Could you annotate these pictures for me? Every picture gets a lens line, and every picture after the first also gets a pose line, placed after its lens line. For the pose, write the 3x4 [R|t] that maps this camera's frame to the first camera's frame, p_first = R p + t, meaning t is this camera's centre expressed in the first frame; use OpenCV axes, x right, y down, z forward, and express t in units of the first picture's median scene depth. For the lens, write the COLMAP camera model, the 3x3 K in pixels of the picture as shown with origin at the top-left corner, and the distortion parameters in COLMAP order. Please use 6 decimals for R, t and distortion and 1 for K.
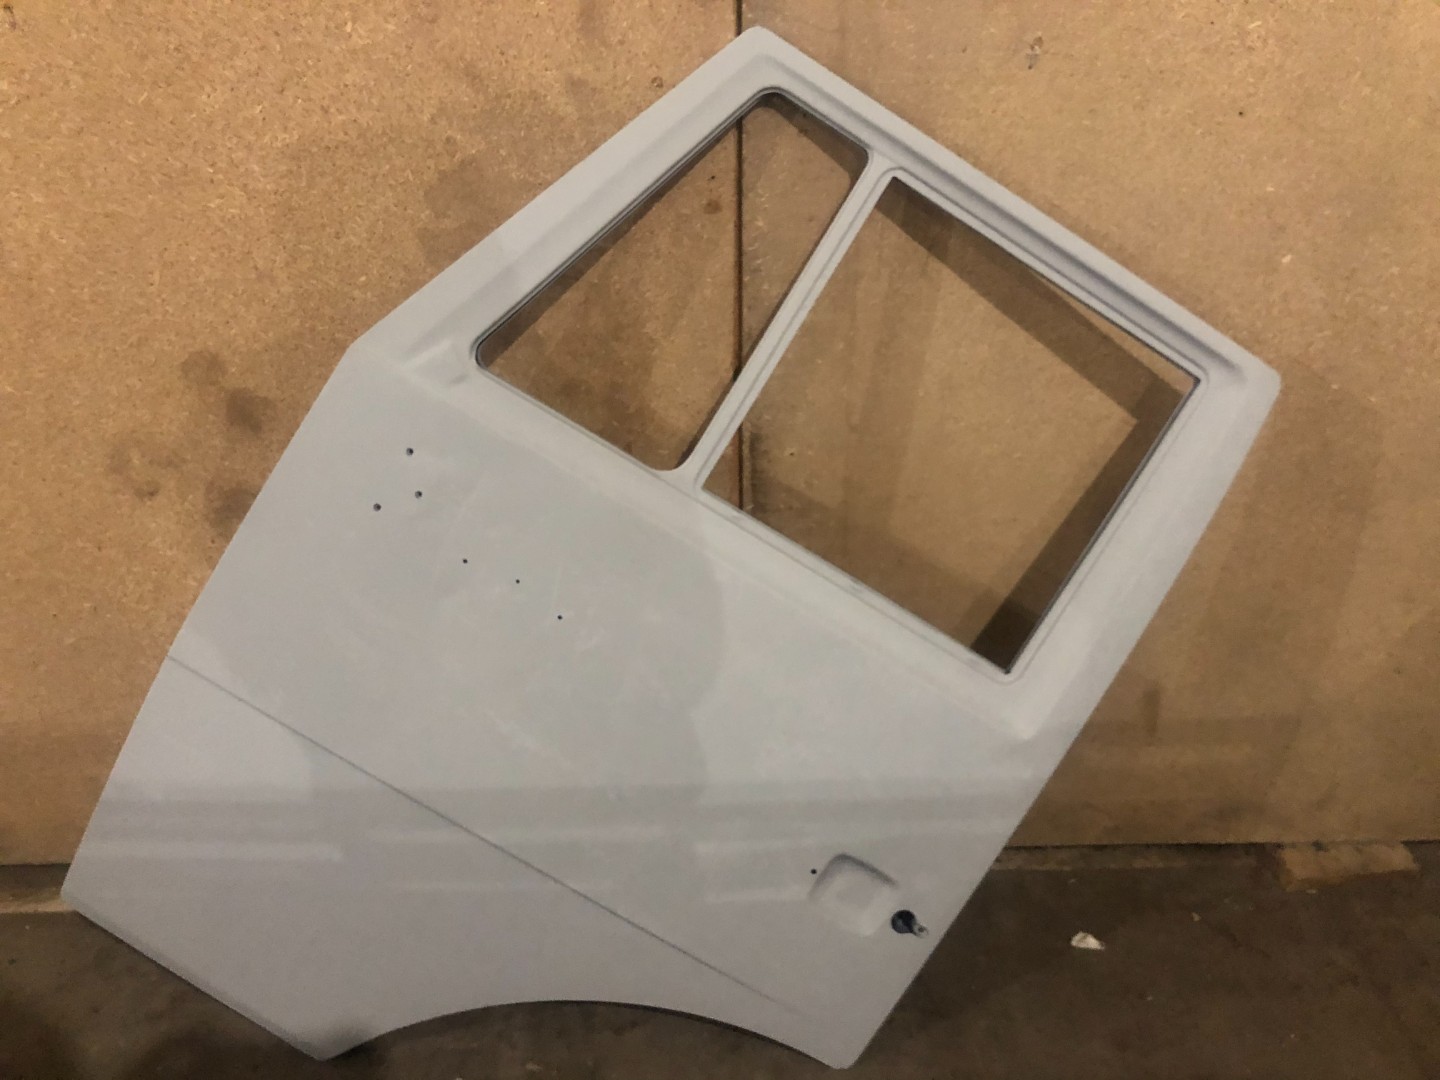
lens RADIAL K [[1164.1, 0, 734.1], [0, 1164.1, 532.0], [0, 0, 1]] dist [0.013950, -0.006269]
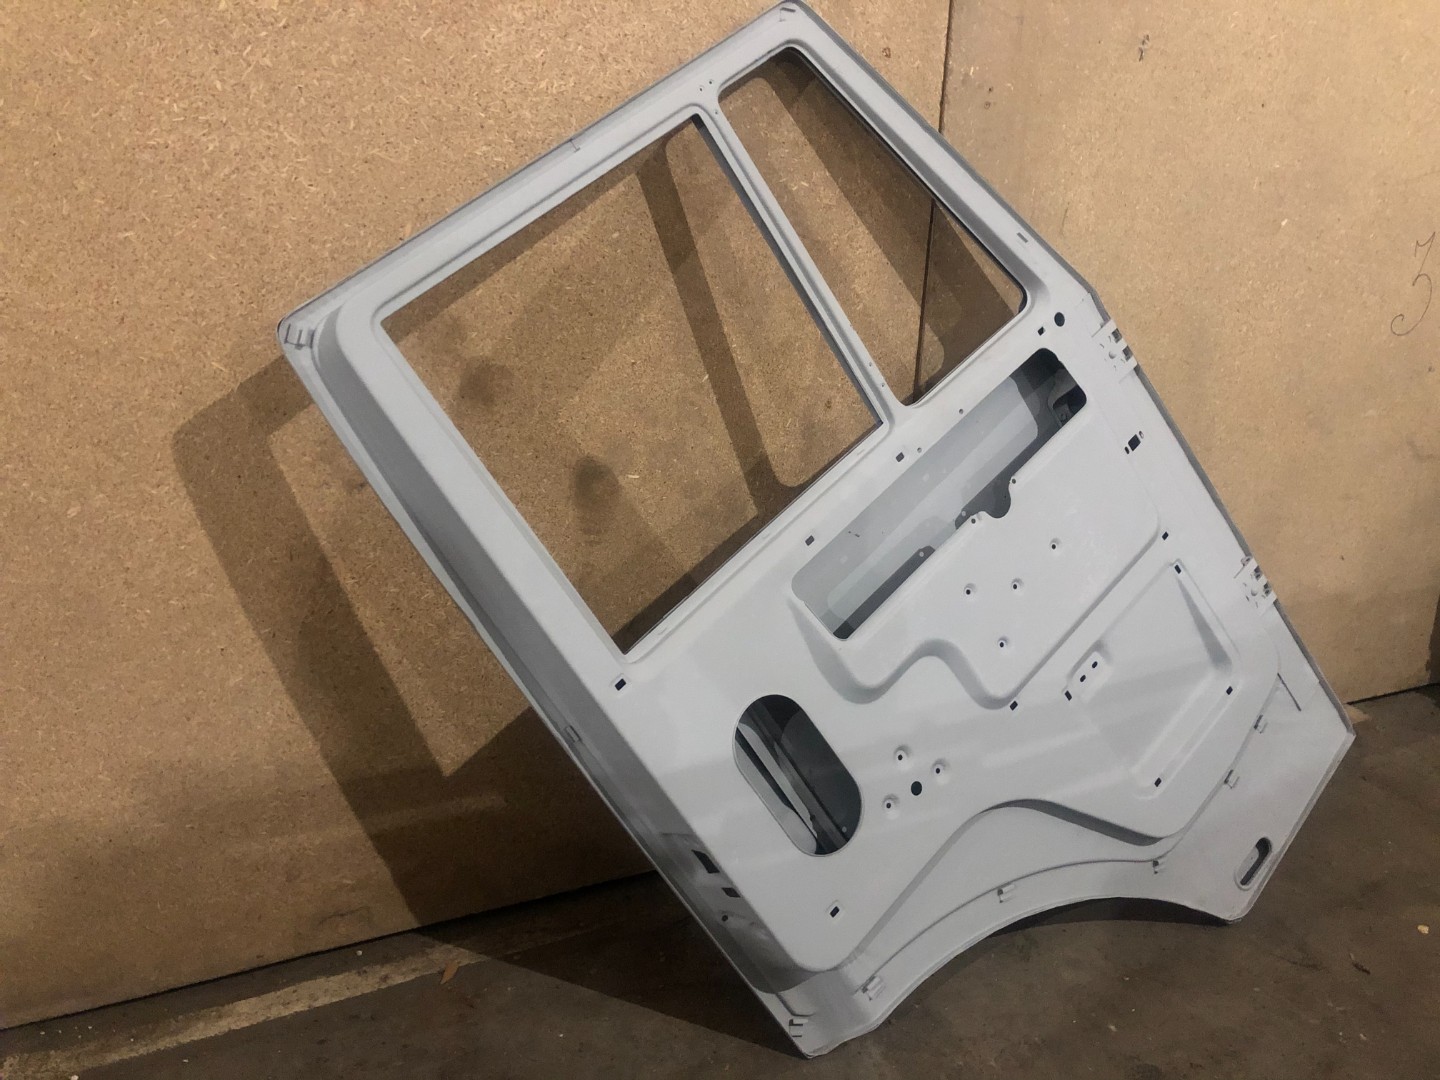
lens RADIAL K [[1164.1, 0, 725.2], [0, 1164.1, 535.8], [0, 0, 1]] dist [0.013950, -0.006269]
pose [[0.916824, -0.100837, 0.386350, -0.650033], [0.149126, 0.984044, -0.097049, 0.144890], [-0.370400, 0.146592, 0.917232, 0.102385]]
